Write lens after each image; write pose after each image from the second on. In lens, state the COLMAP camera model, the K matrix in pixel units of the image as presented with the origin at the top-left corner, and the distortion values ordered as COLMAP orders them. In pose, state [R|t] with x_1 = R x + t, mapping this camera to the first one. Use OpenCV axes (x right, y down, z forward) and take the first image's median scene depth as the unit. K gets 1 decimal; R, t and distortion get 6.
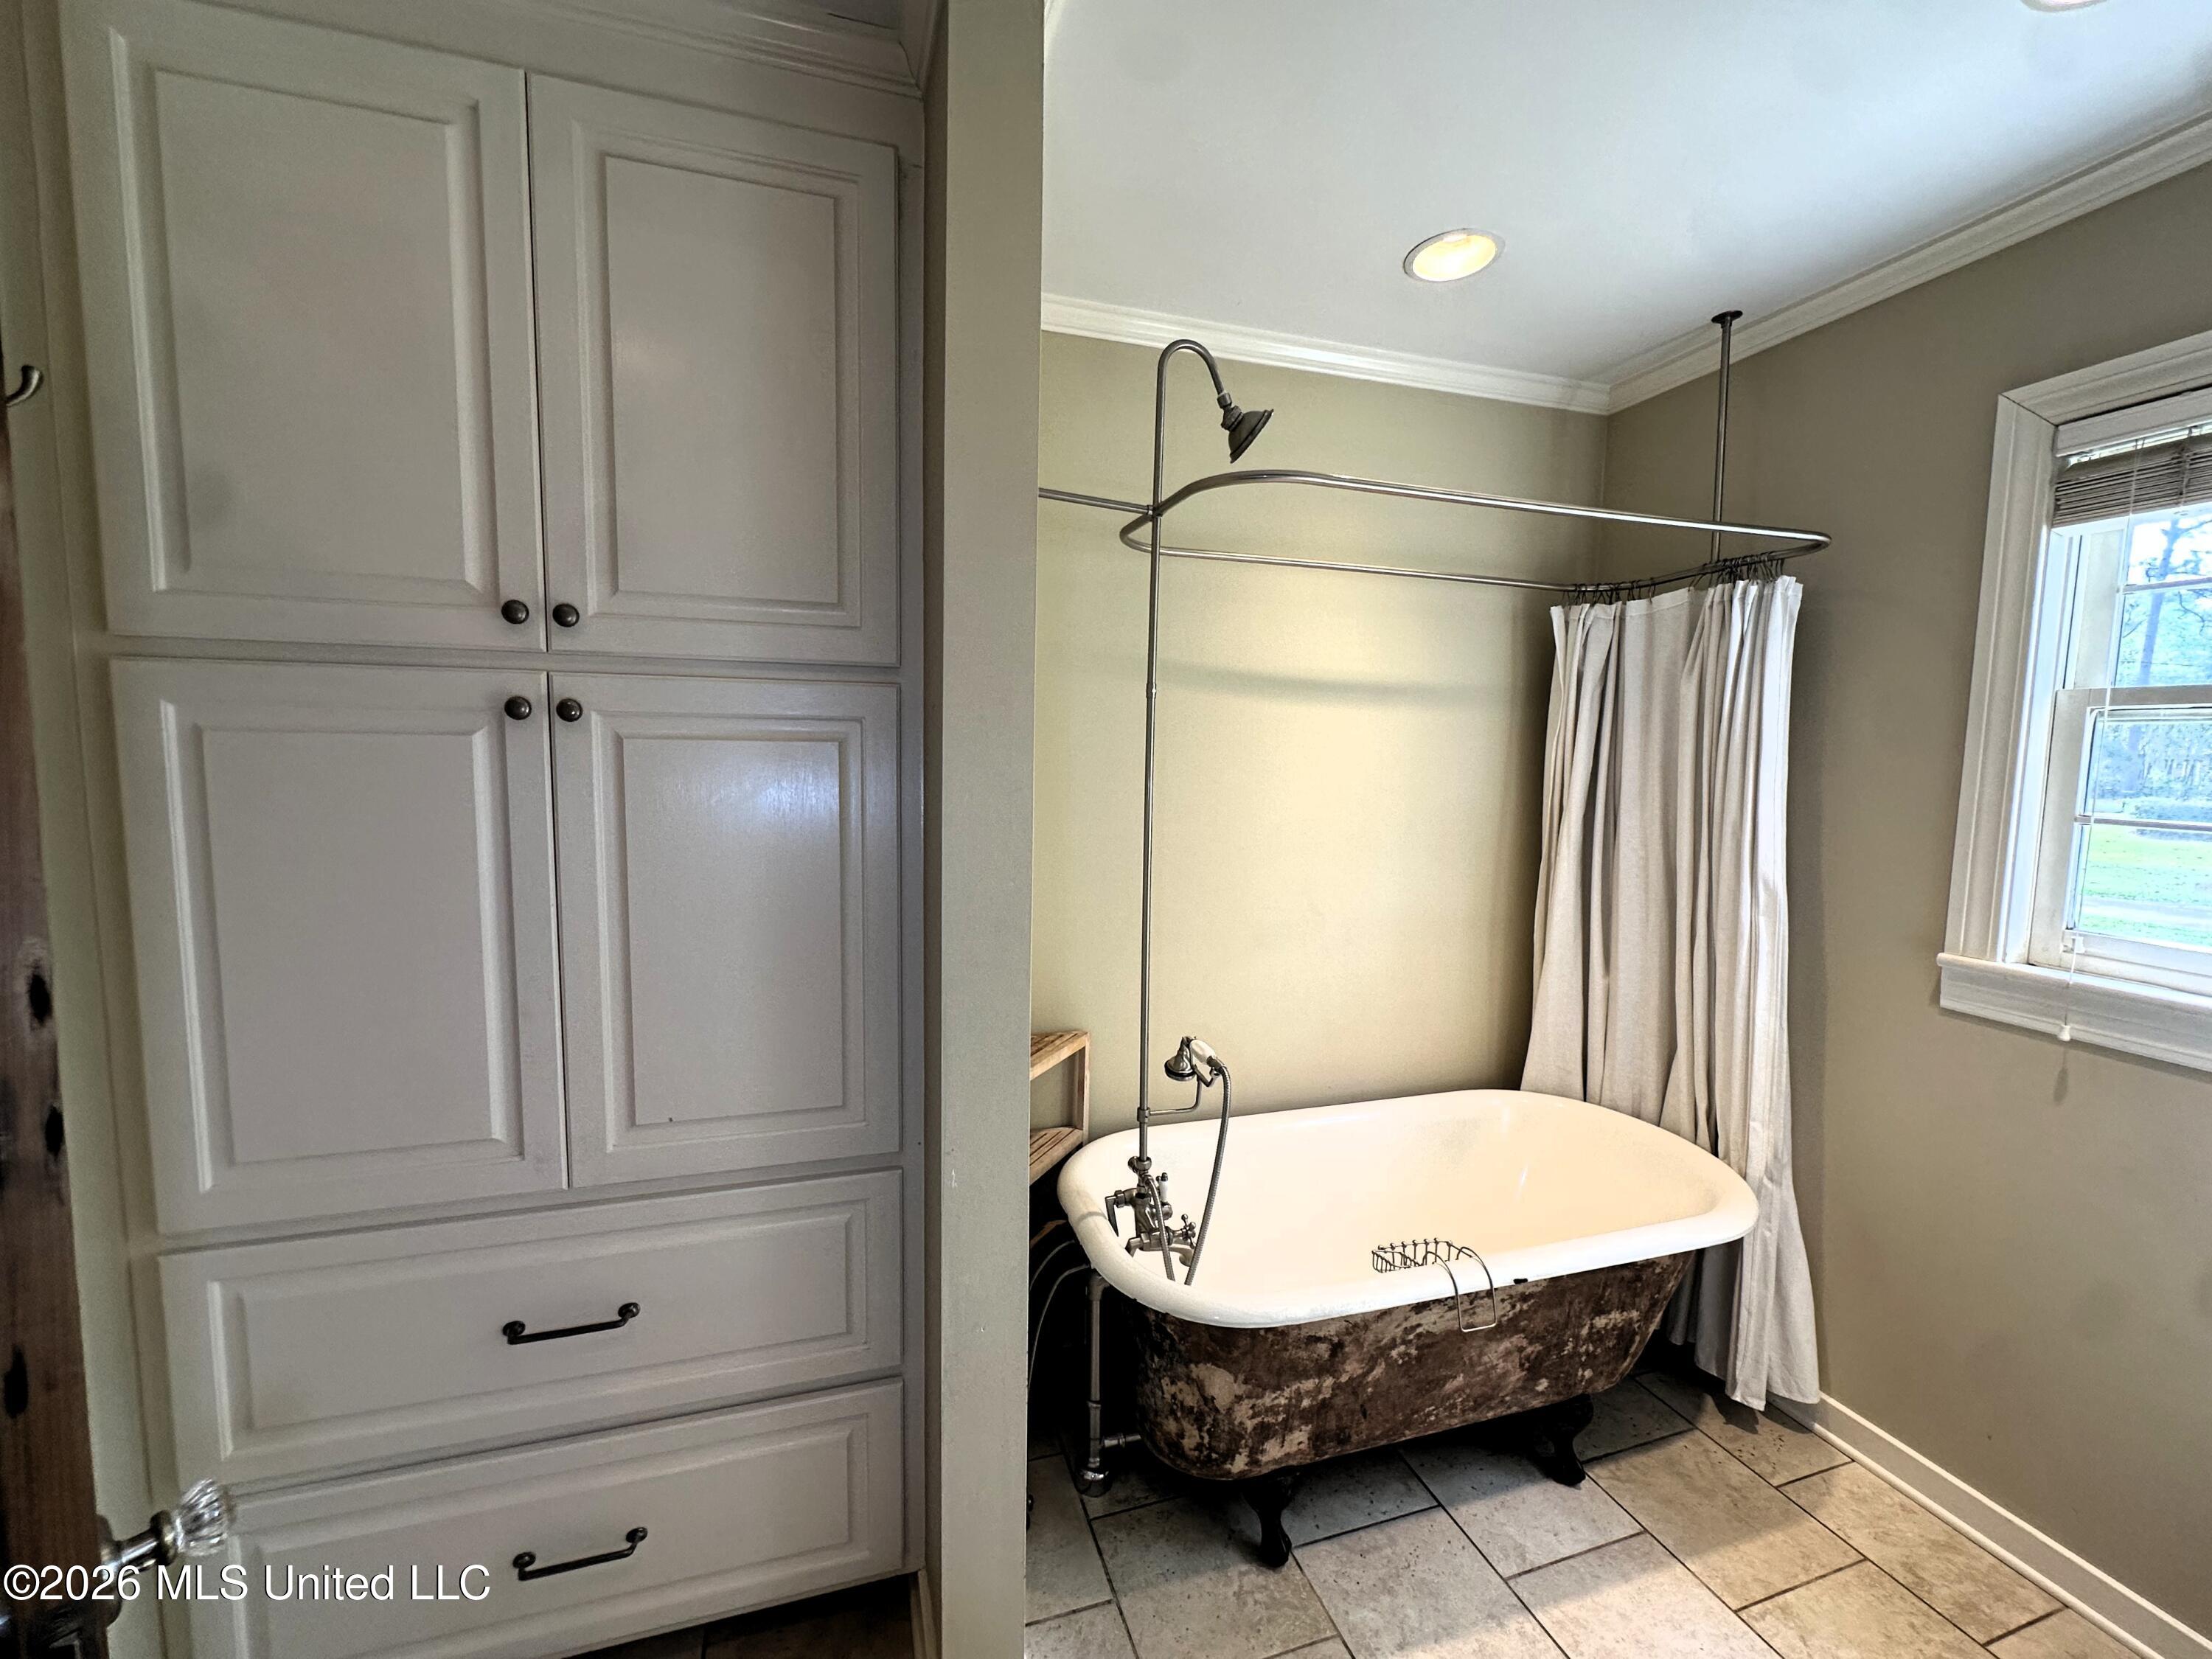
lens RADIAL K [[884.4, 0, 1105.8], [0, 884.4, 834.5], [0, 0, 1]] dist [-0.005928, 0.001368]
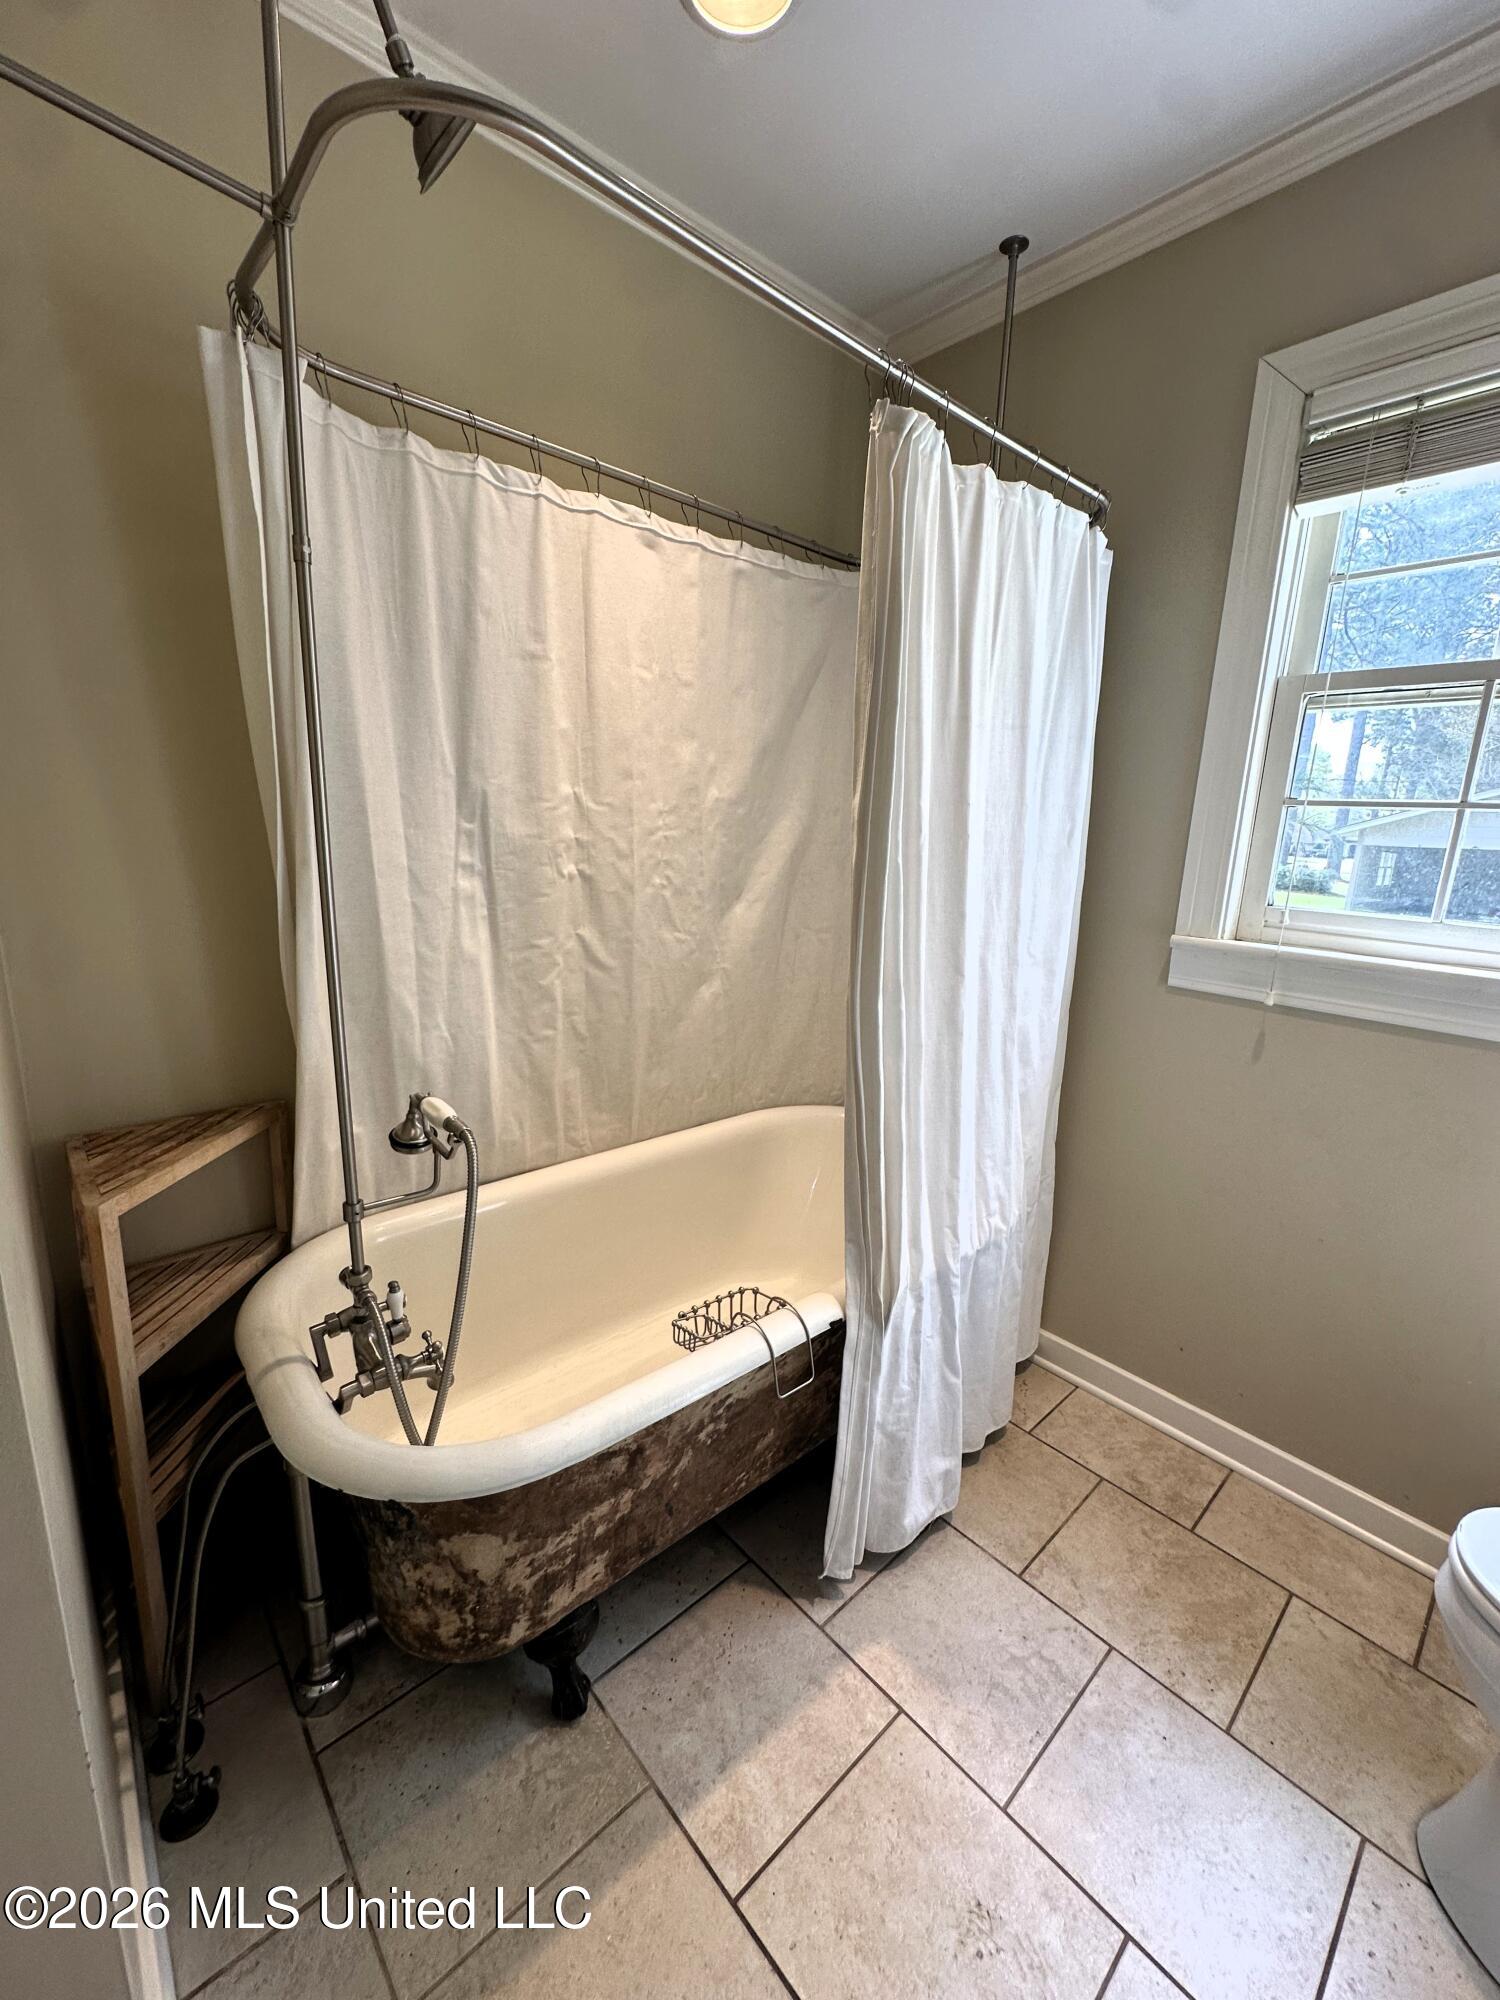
lens RADIAL K [[799.7, 0, 758.7], [0, 799.7, 1003.8], [0, 0, 1]] dist [-0.005928, 0.001368]
pose [[0.904791, -0.072040, 0.419718, 0.087845], [0.012346, 0.989611, 0.143242, 0.075664], [-0.425676, -0.124422, 0.896281, 0.351392]]
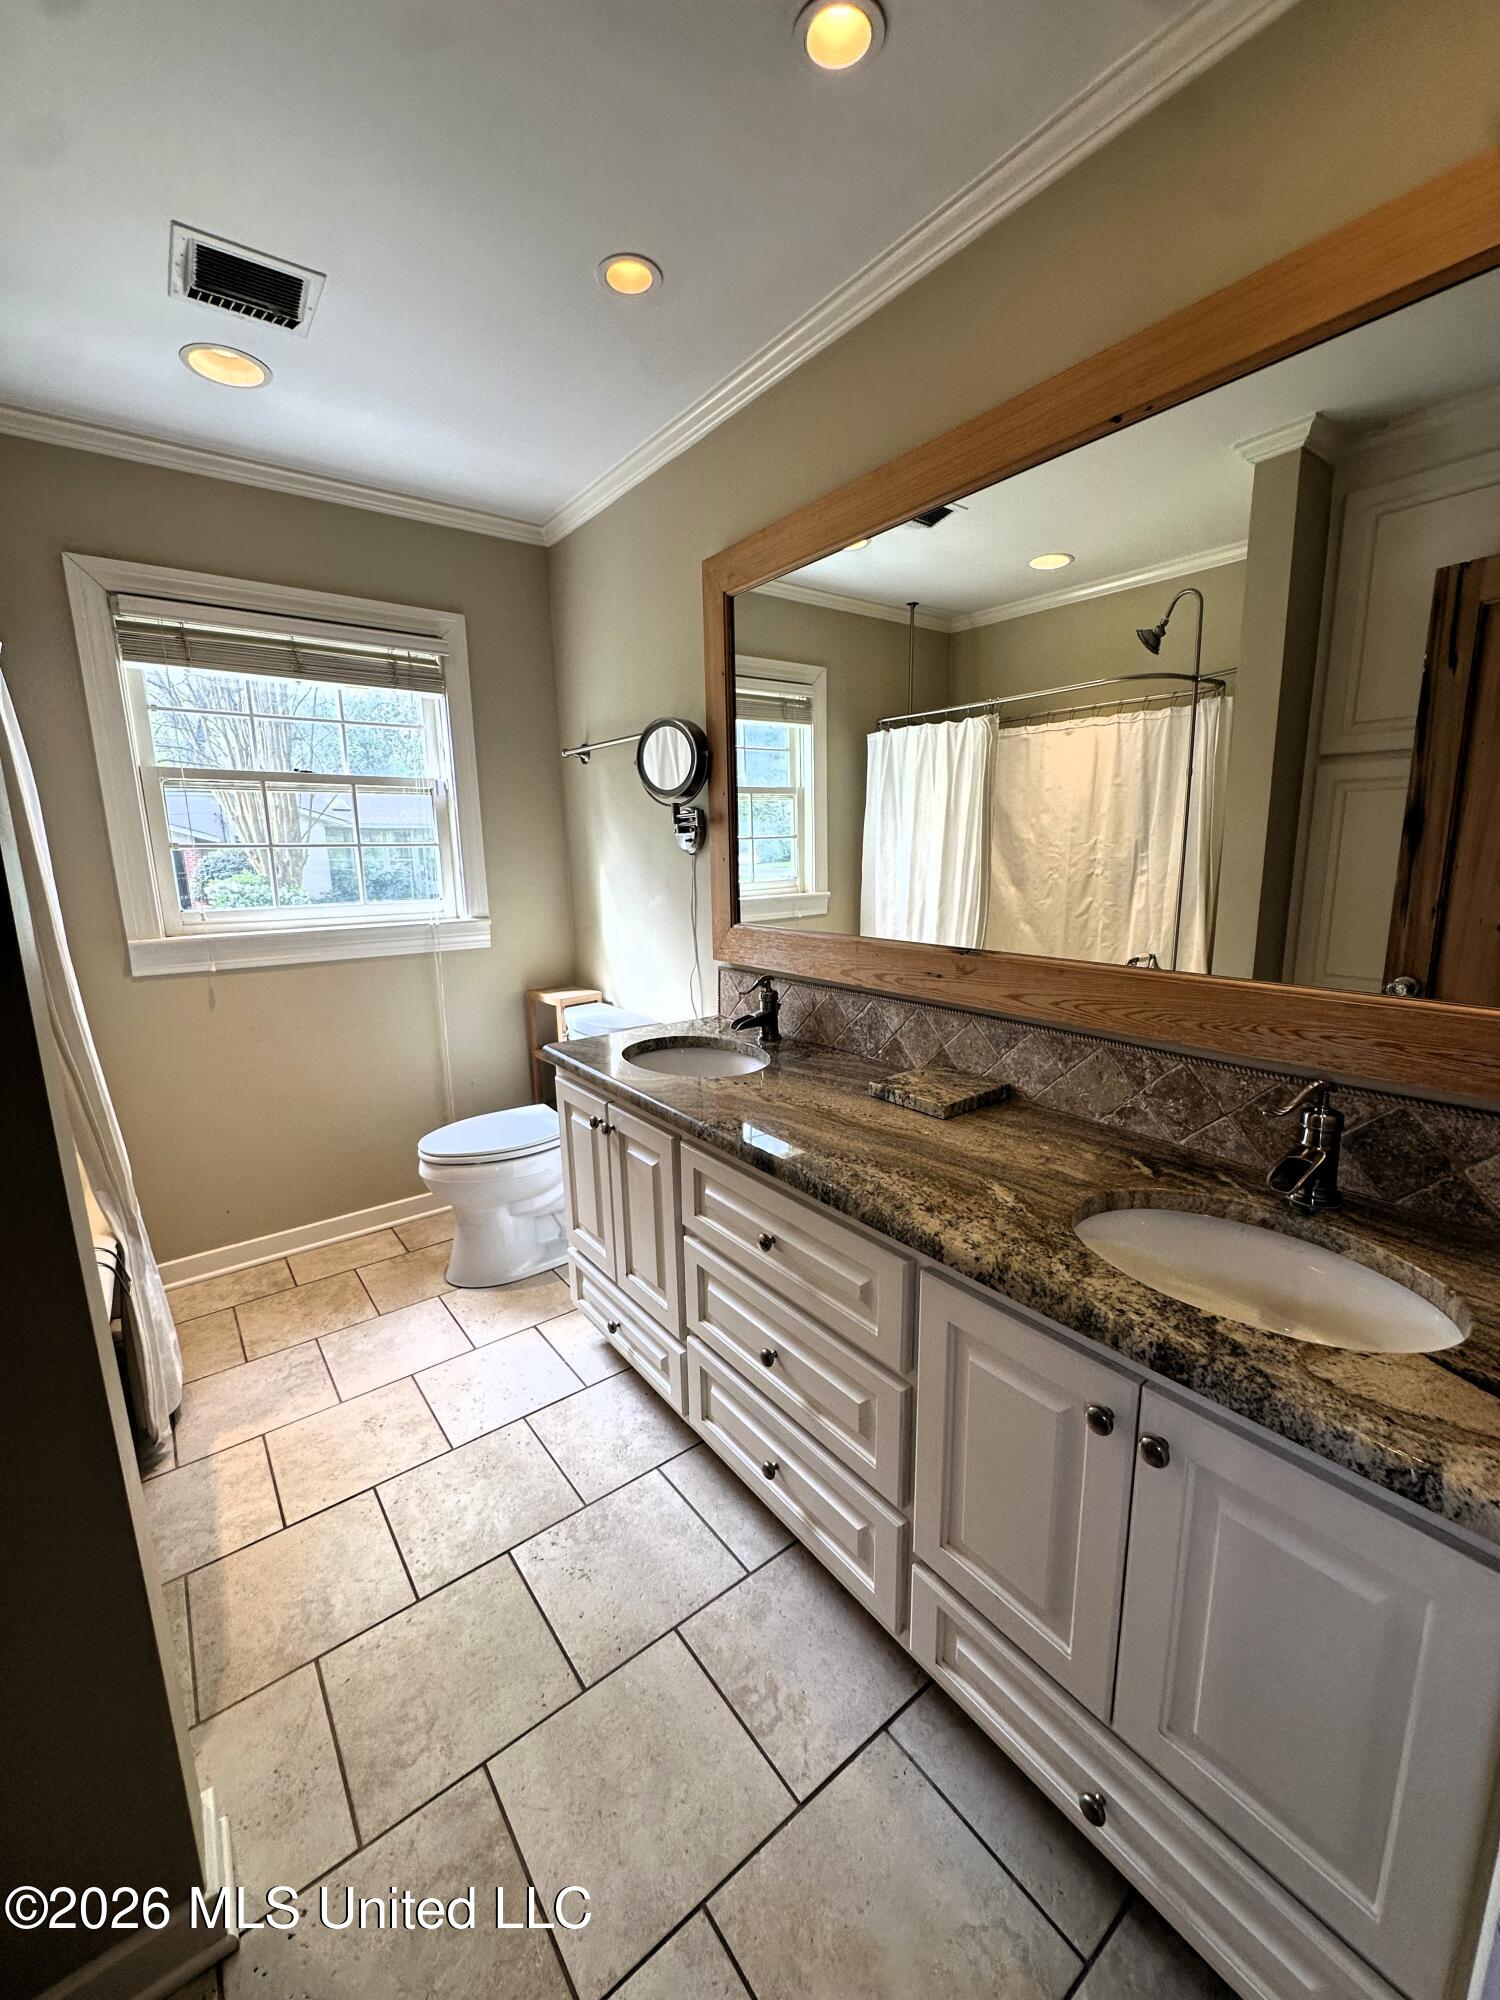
lens RADIAL K [[799.7, 0, 762.5], [0, 799.7, 999.0], [0, 0, 1]] dist [-0.005928, 0.001368]
pose [[-0.362219, -0.183627, 0.913826, -0.738841], [0.089020, 0.969106, 0.230021, 0.014577], [-0.927832, 0.164667, -0.334682, 0.483794]]
